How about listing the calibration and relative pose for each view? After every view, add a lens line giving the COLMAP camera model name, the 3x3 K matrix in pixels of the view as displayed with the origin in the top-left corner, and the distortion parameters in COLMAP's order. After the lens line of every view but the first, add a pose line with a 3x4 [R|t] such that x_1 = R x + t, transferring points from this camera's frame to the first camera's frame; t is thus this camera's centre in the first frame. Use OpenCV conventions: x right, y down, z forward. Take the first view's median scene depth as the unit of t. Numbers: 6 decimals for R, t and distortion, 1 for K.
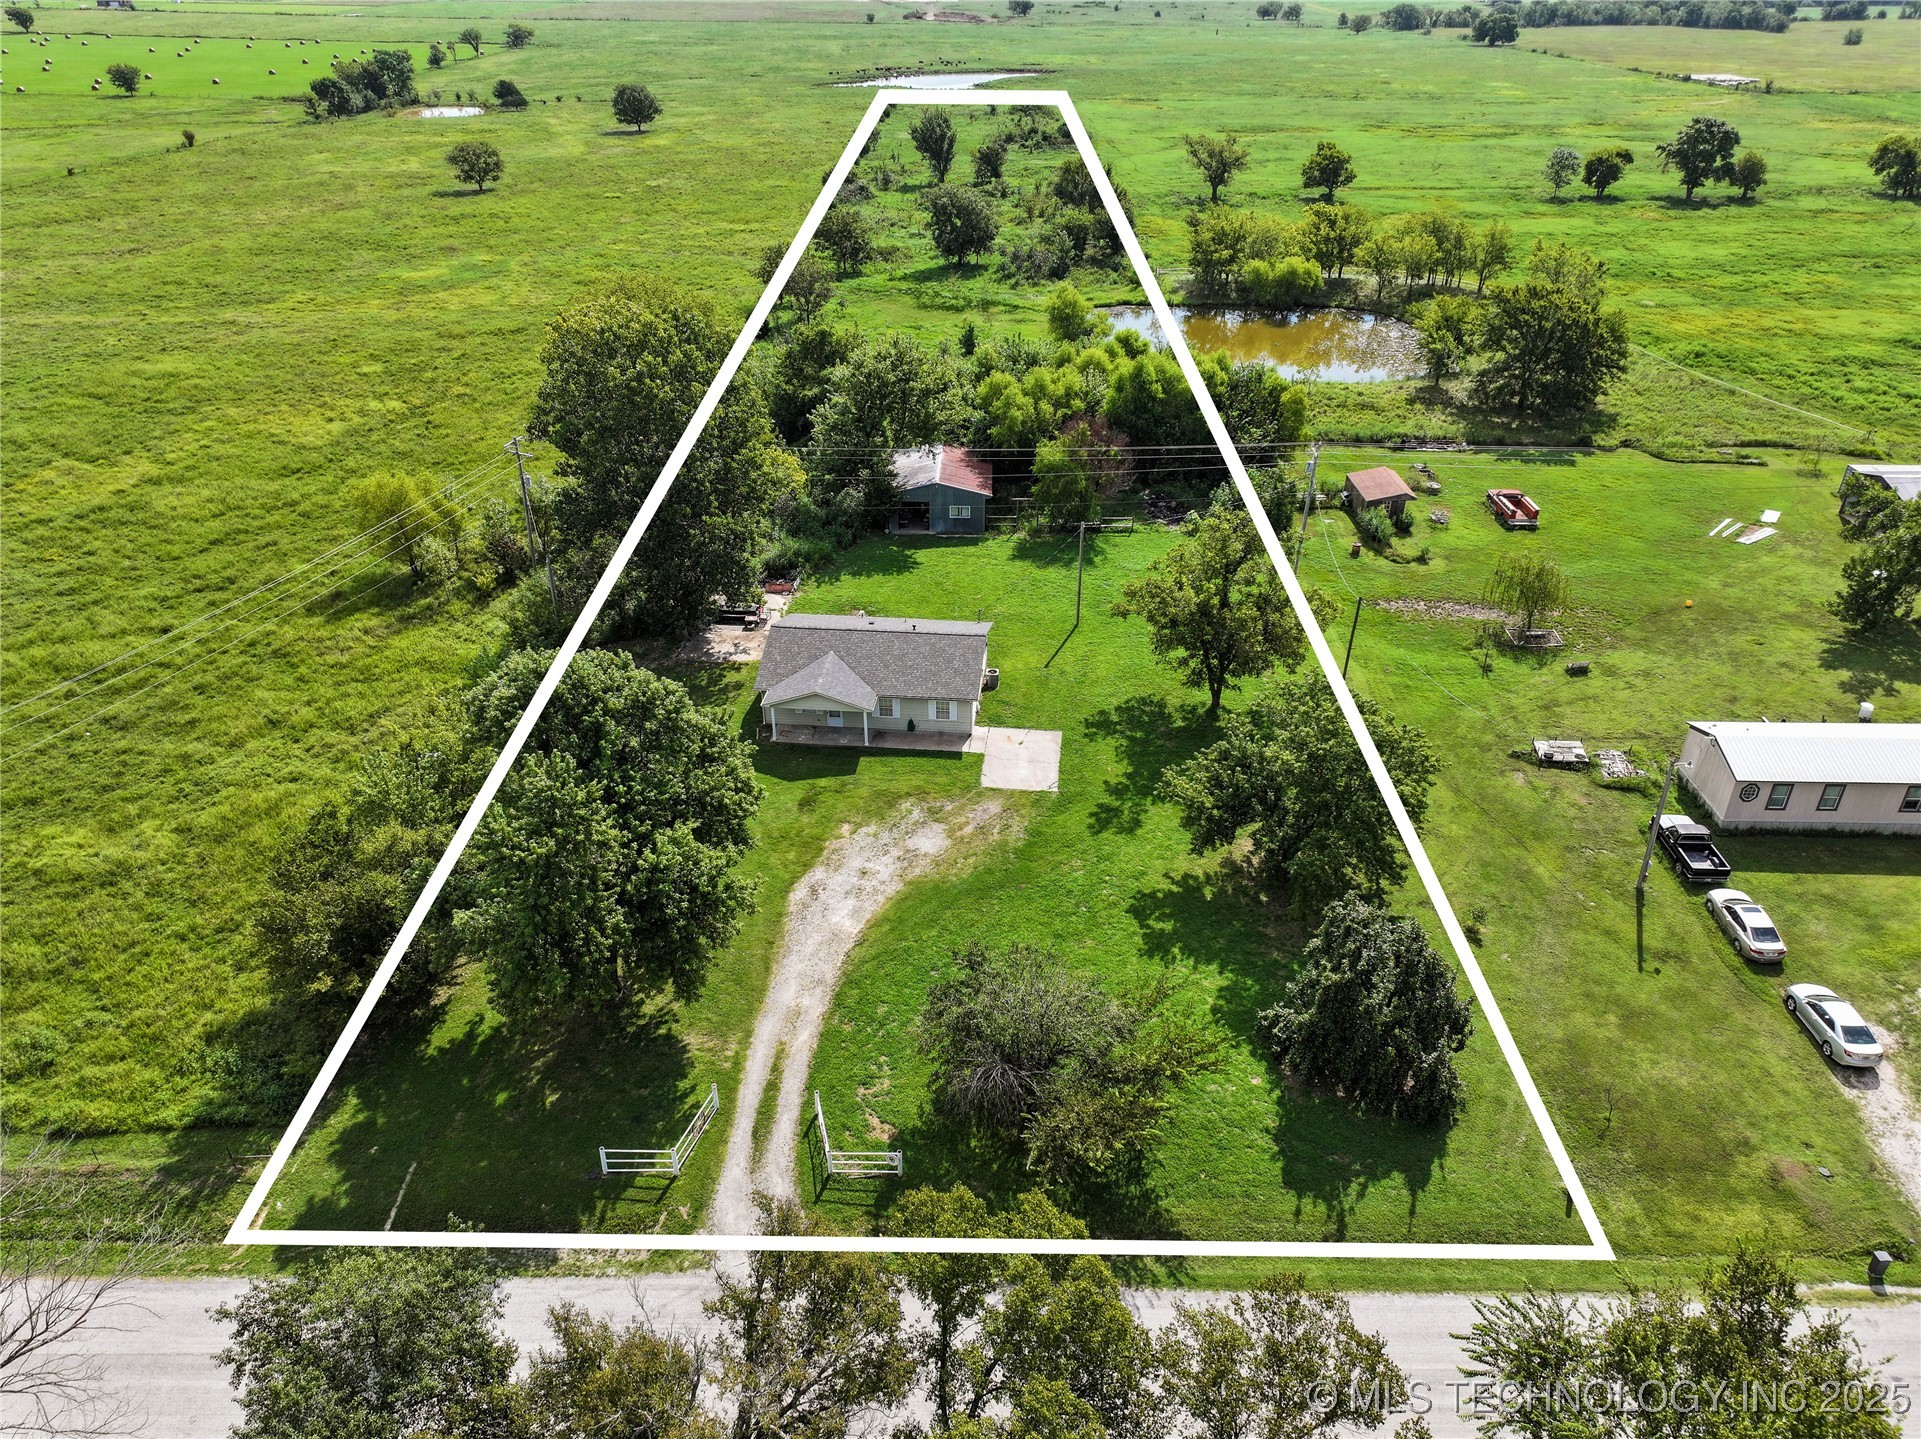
lens RADIAL K [[1350.4, 0, 959.5], [0, 1350.4, 713.3], [0, 0, 1]] dist [0.005394, 0.007669]
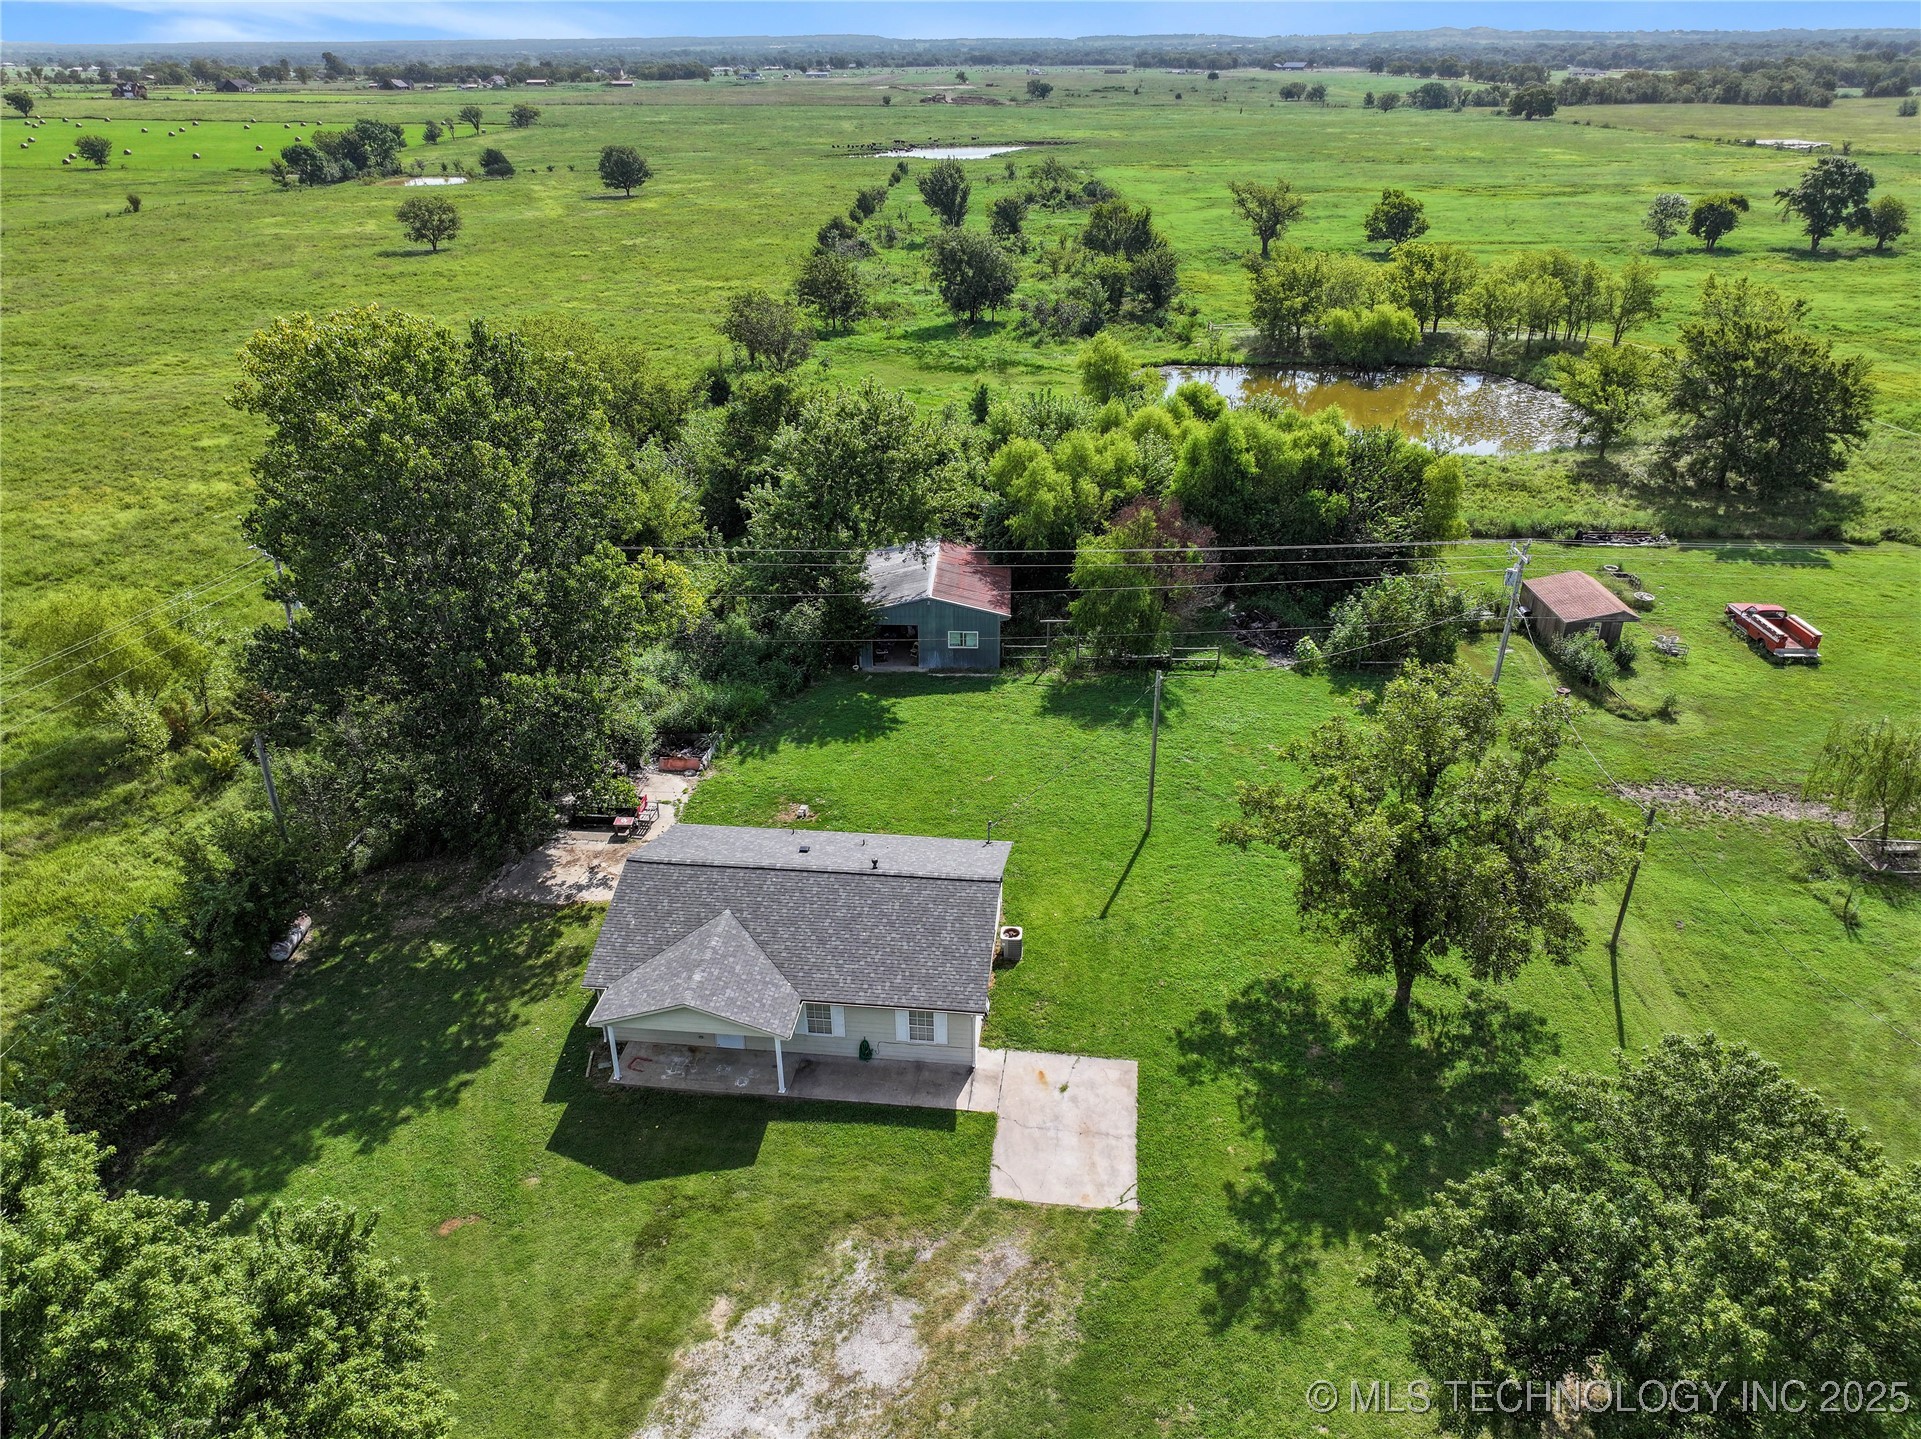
lens RADIAL K [[1350.4, 0, 959.2], [0, 1350.4, 717.1], [0, 0, 1]] dist [0.005394, 0.007669]
pose [[0.999896, 0.000046, -0.014398, 0.008379], [-0.000877, 0.998336, -0.057657, -0.074564], [0.014372, 0.057663, 0.998233, 0.340473]]
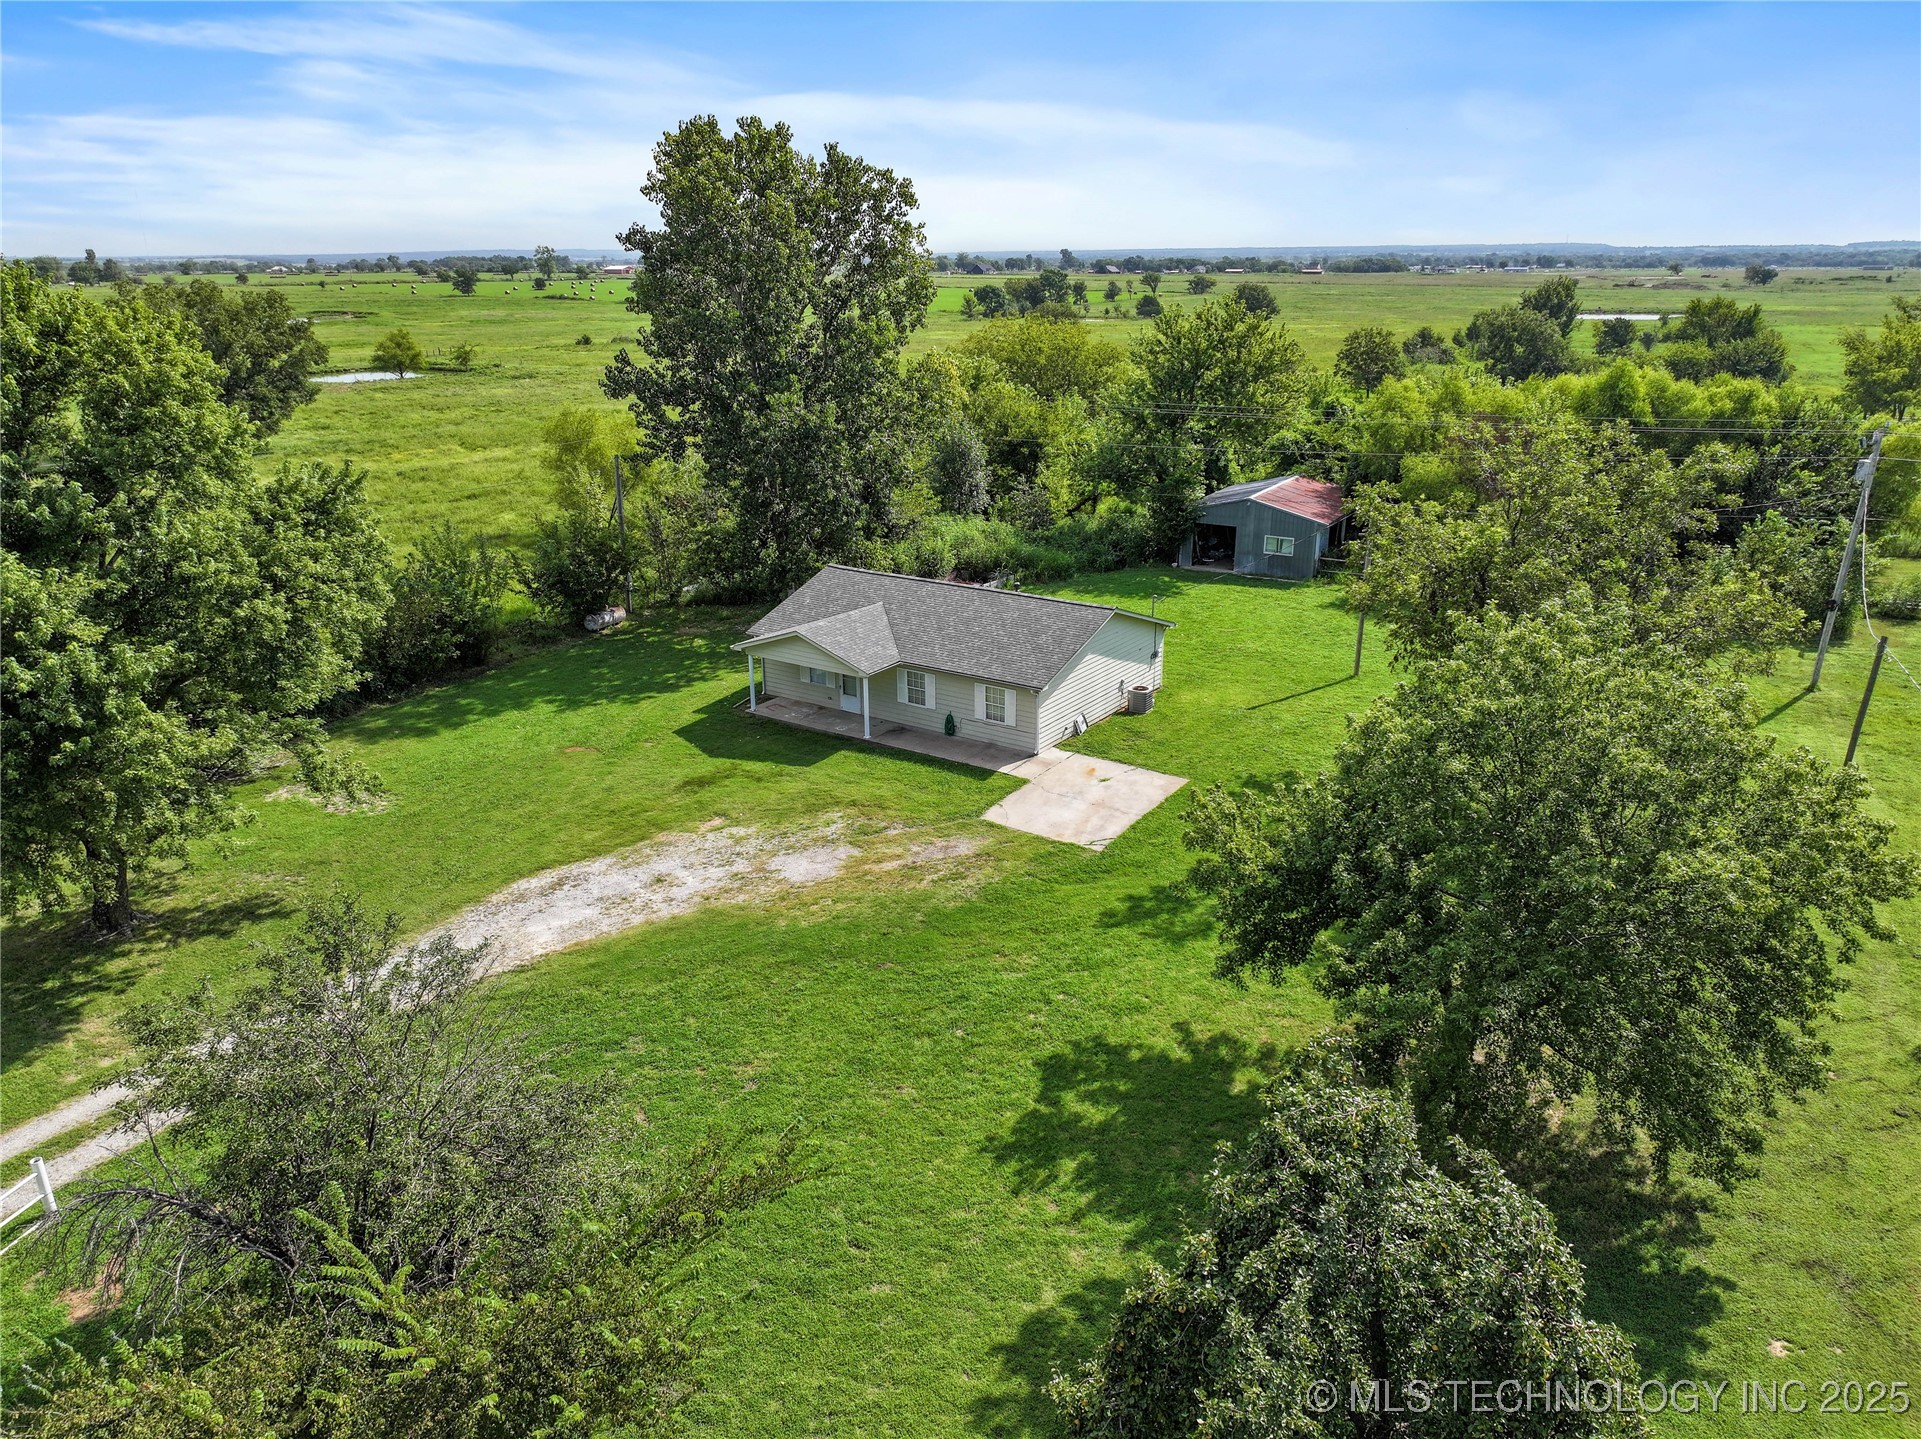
lens RADIAL K [[1350.4, 0, 957.6], [0, 1350.4, 713.4], [0, 0, 1]] dist [0.005394, 0.007669]
pose [[0.881386, 0.152541, -0.447091, 0.182841], [-0.235365, 0.962396, -0.135637, 0.065854], [0.409589, 0.224778, 0.884145, 0.364208]]
